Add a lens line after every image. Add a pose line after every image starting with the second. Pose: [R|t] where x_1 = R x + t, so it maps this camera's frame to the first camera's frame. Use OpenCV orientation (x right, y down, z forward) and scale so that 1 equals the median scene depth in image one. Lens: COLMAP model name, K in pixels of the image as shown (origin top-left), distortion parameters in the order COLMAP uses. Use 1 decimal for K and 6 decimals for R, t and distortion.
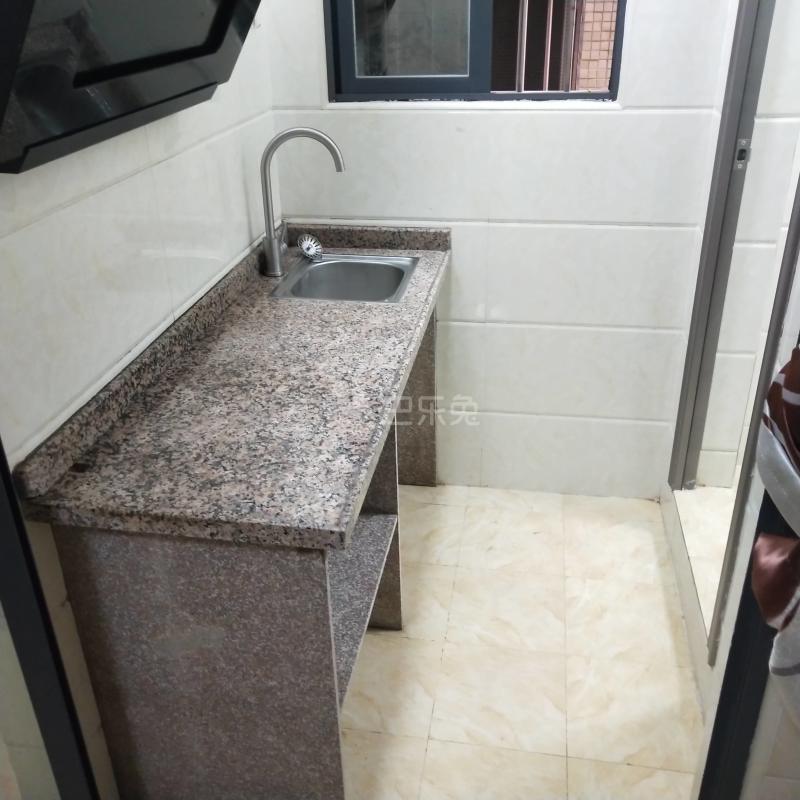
lens RADIAL K [[825.6, 0, 400.0], [0, 825.6, 400.0], [0, 0, 1]] dist [-0.005200, -0.018624]
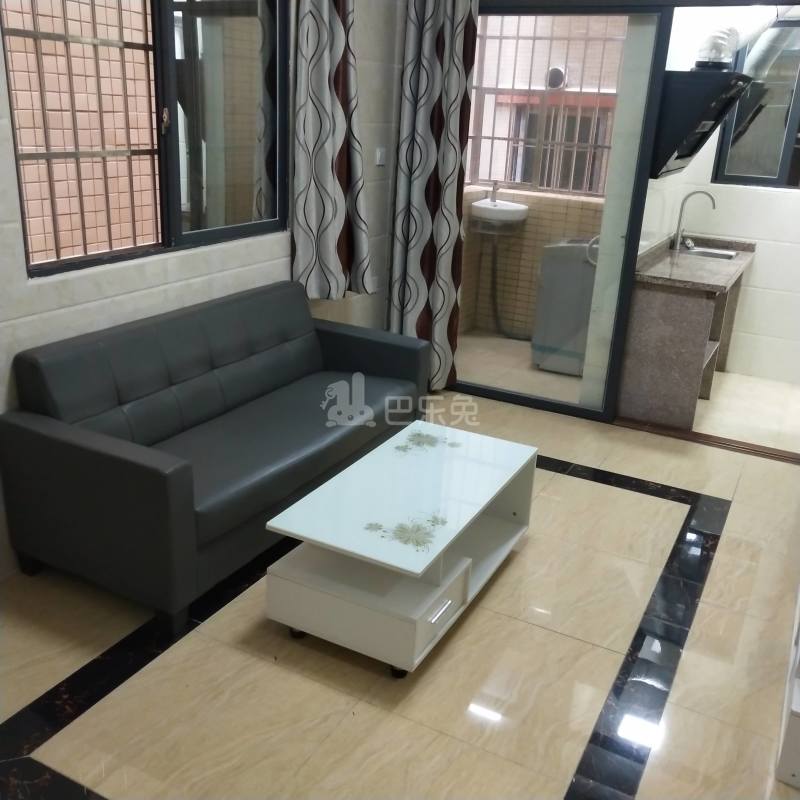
lens RADIAL K [[825.6, 0, 400.0], [0, 825.6, 400.0], [0, 0, 1]] dist [-0.005200, -0.018624]
pose [[0.946876, 0.171323, -0.272165, -0.172854], [-0.205851, 0.973081, -0.103629, 0.637893], [0.247084, 0.154150, 0.956654, -1.309498]]
